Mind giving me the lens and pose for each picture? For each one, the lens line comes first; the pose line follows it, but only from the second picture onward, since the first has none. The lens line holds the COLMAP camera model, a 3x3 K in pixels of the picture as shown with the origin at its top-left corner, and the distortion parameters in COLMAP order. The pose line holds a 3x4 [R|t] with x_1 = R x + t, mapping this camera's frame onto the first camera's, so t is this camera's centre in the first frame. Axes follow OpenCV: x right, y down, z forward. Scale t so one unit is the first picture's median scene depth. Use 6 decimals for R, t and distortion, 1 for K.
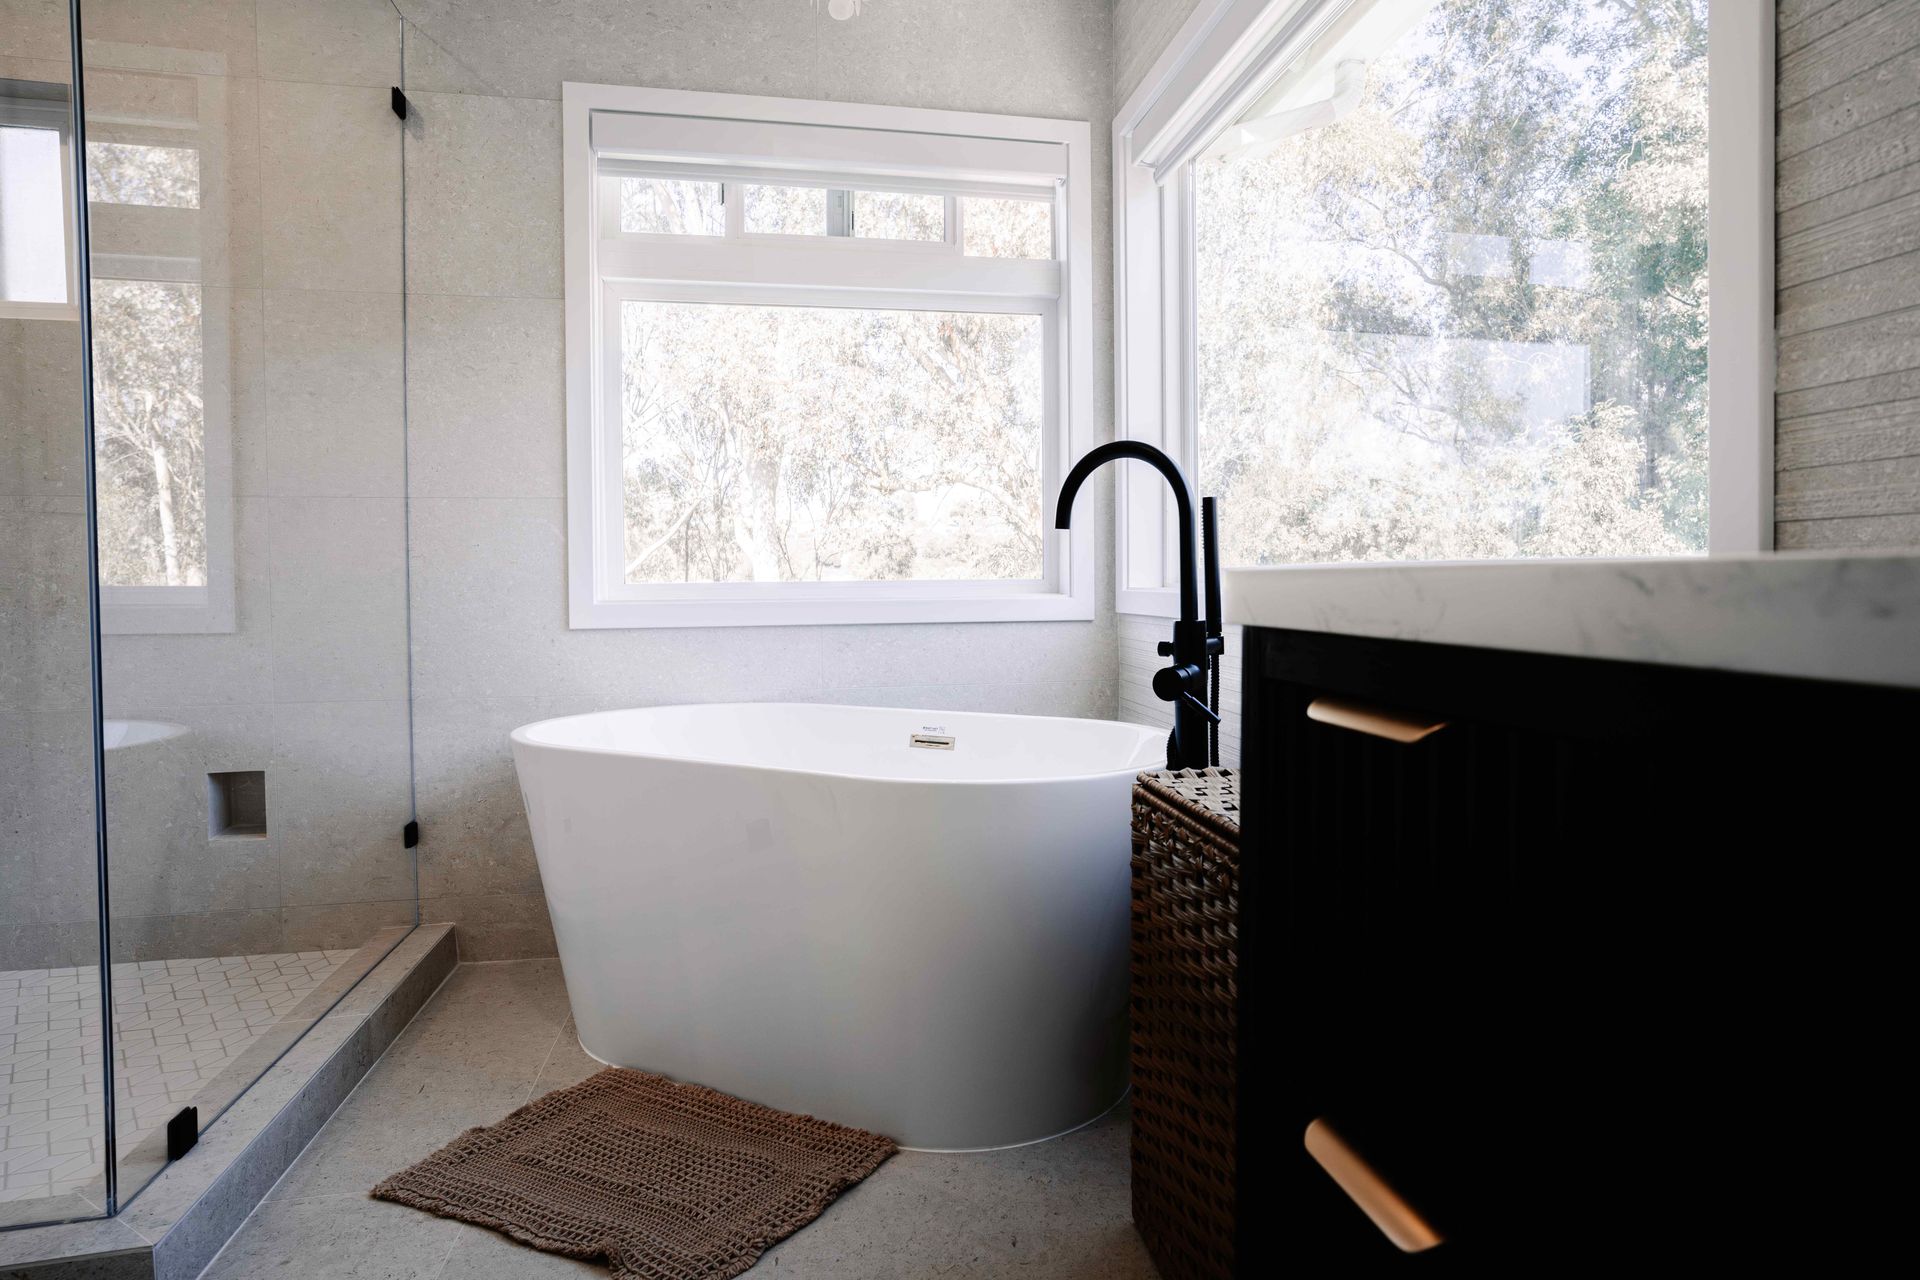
lens RADIAL K [[1086.8, 0, 1021.3], [0, 1086.8, 612.8], [0, 0, 1]] dist [-0.058824, 0.035291]
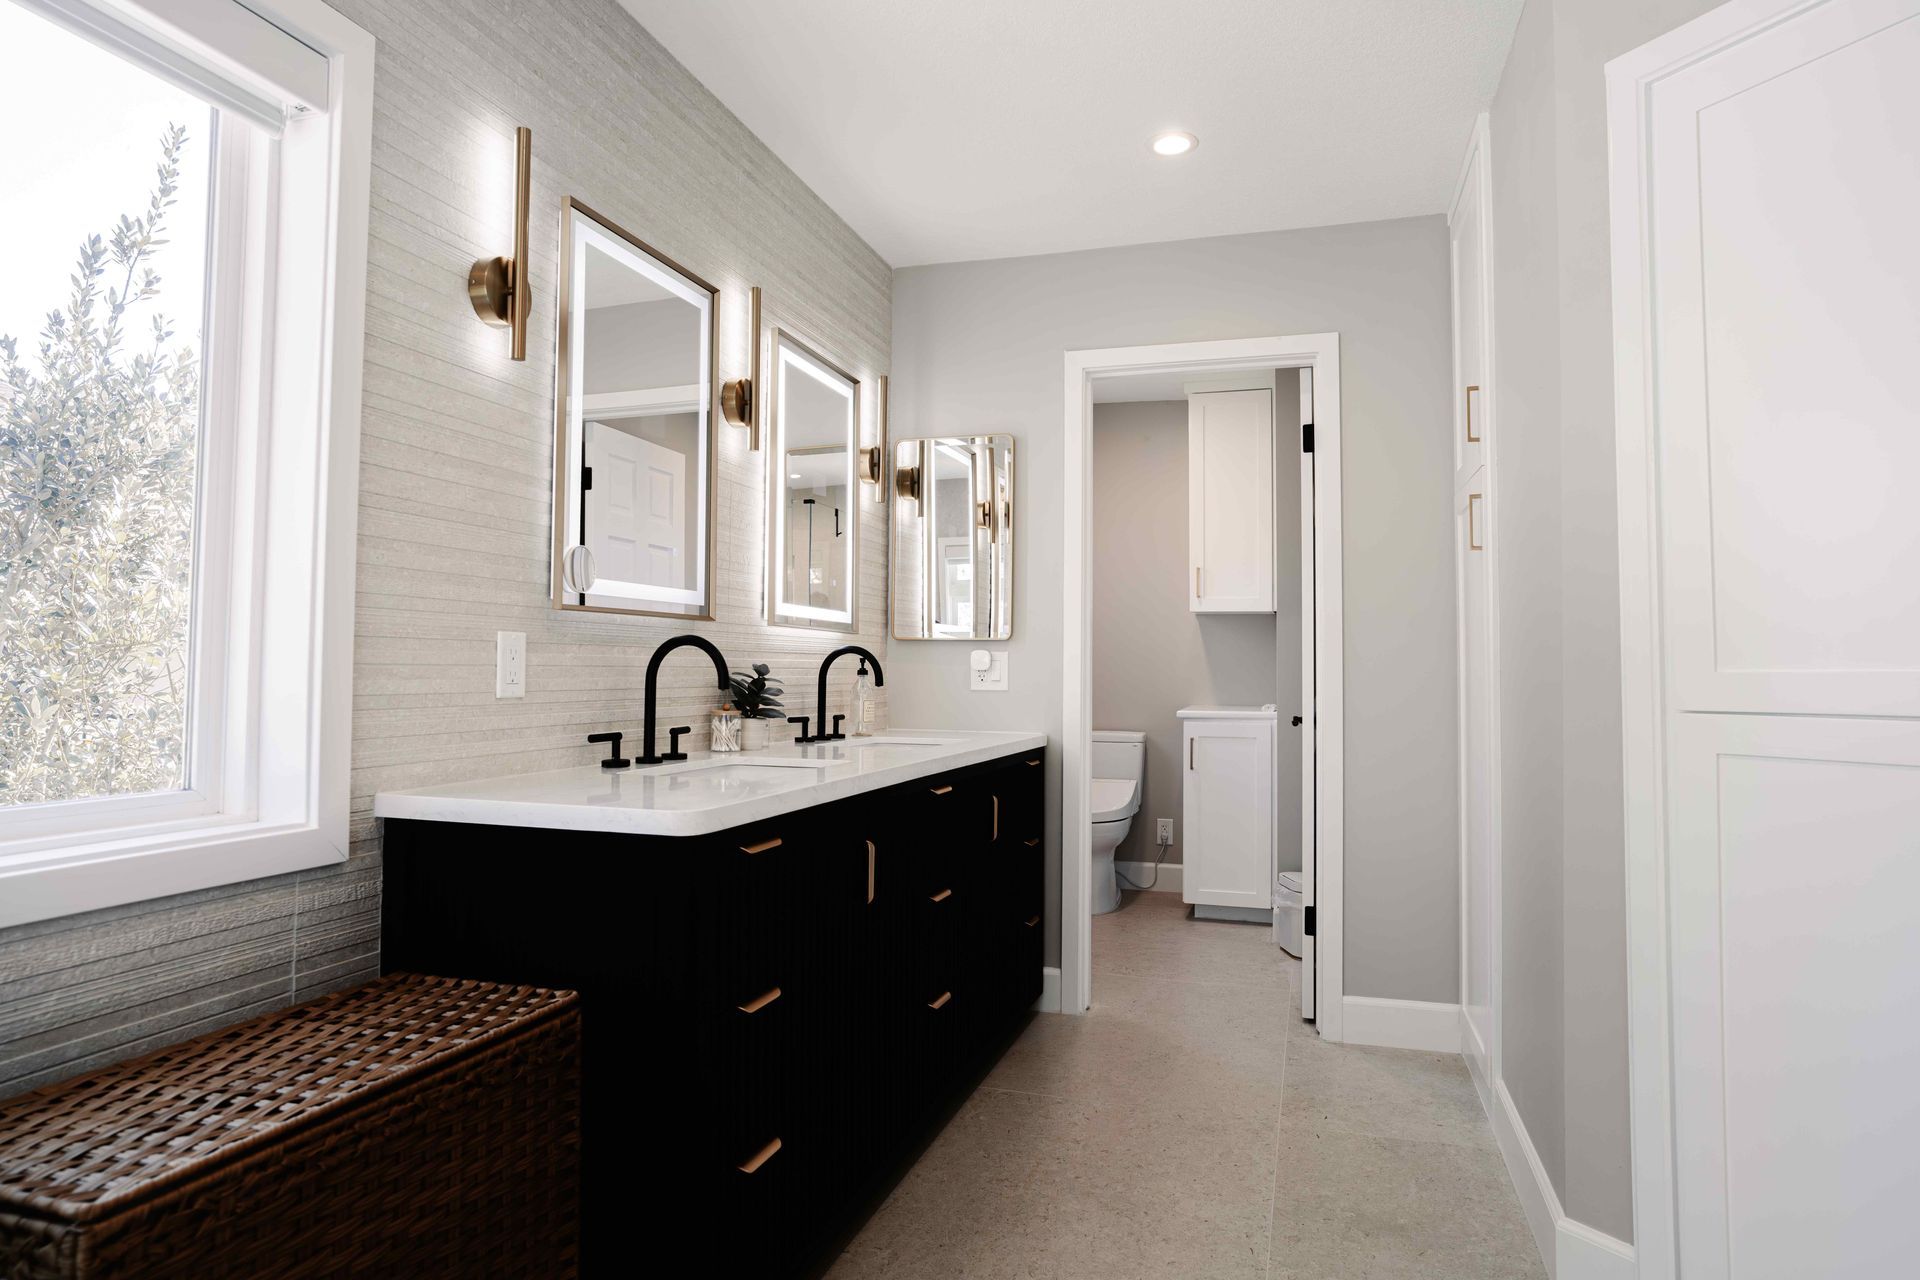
lens RADIAL K [[1123.2, 0, 961.0], [0, 1123.2, 618.9], [0, 0, 1]] dist [-0.058624, 0.047398]
pose [[-0.870475, 0.019731, 0.491817, -0.397733], [0.009805, 0.999693, -0.022752, -0.106838], [-0.492115, -0.014983, -0.870401, 0.792913]]
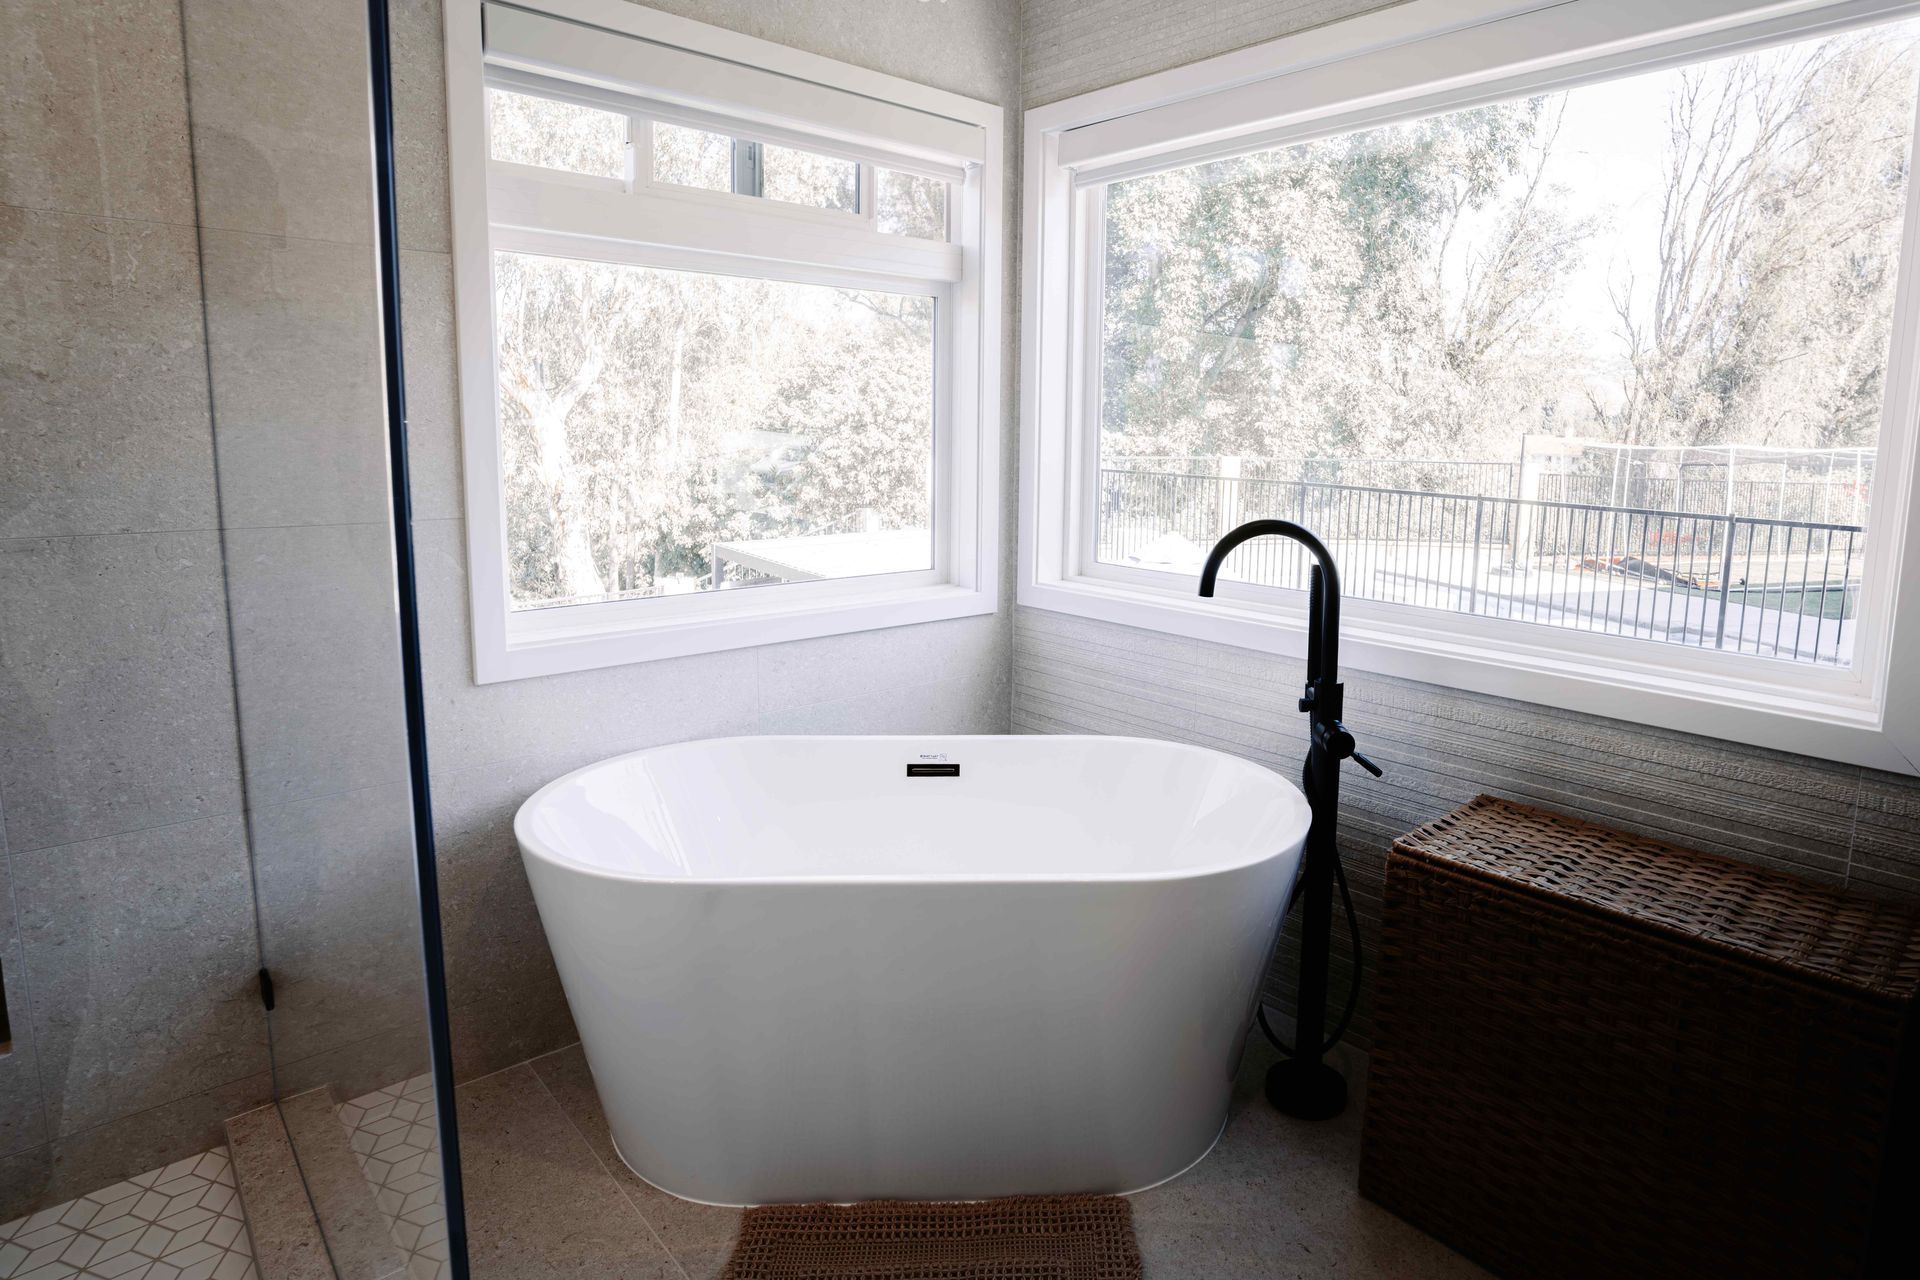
lens RADIAL K [[1059.7, 0, 1031.9], [0, 1059.7, 575.2], [0, 0, 1]] dist [-0.067429, 0.027986]
pose [[0.852876, -0.050594, 0.519657, -0.482447], [-0.007393, 0.994024, 0.108913, -0.156794], [-0.522062, -0.096732, 0.847405, 0.161784]]
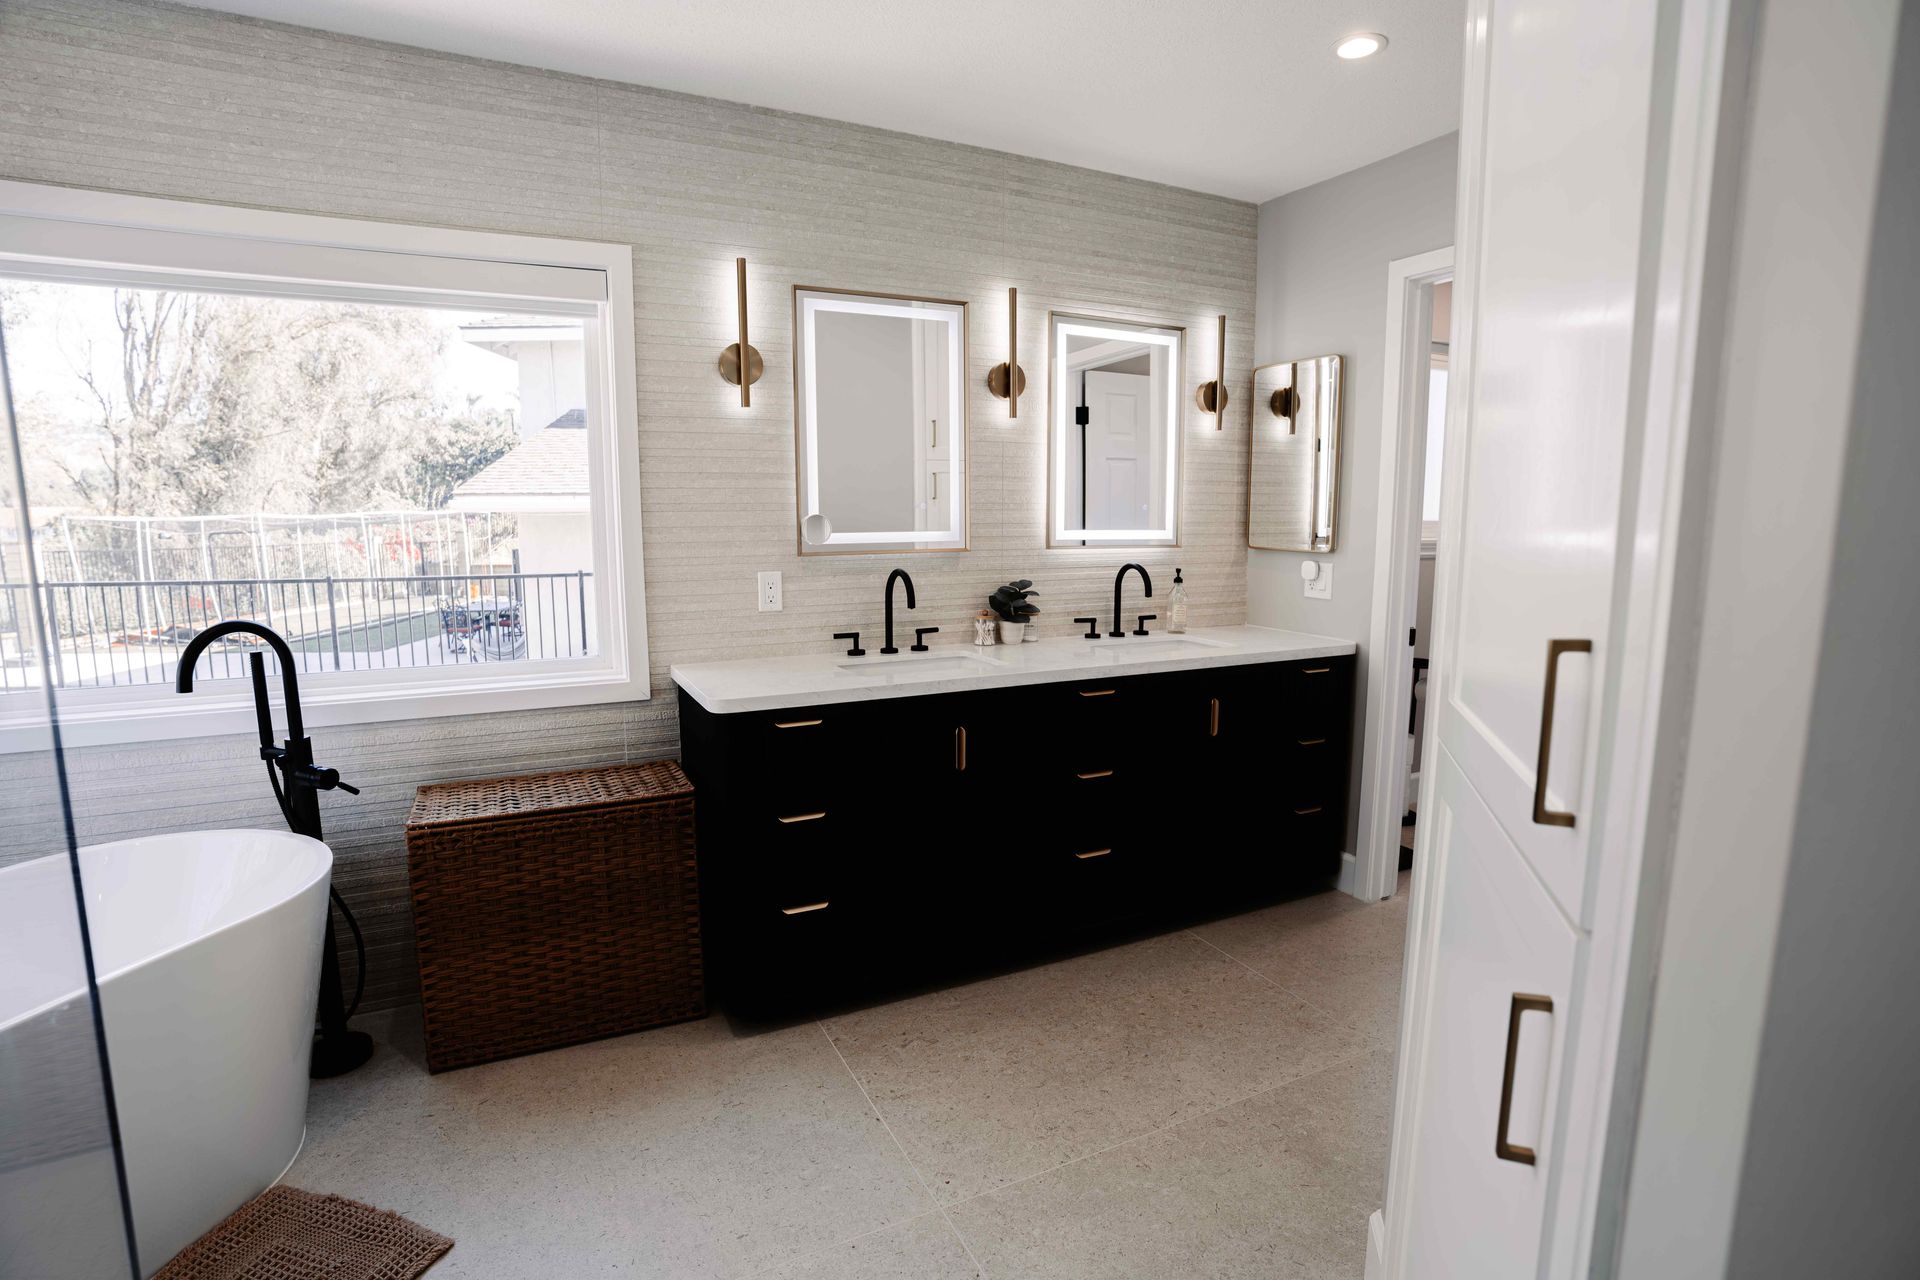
lens RADIAL K [[944.1, 0, 960.3], [0, 944.1, 638.1], [0, 0, 1]] dist [-0.085183, 0.042574]
pose [[-0.246982, -0.128183, 0.960505, -0.880804], [0.028988, 0.989791, 0.139545, -0.193383], [-0.968586, 0.062308, -0.240745, 0.291232]]
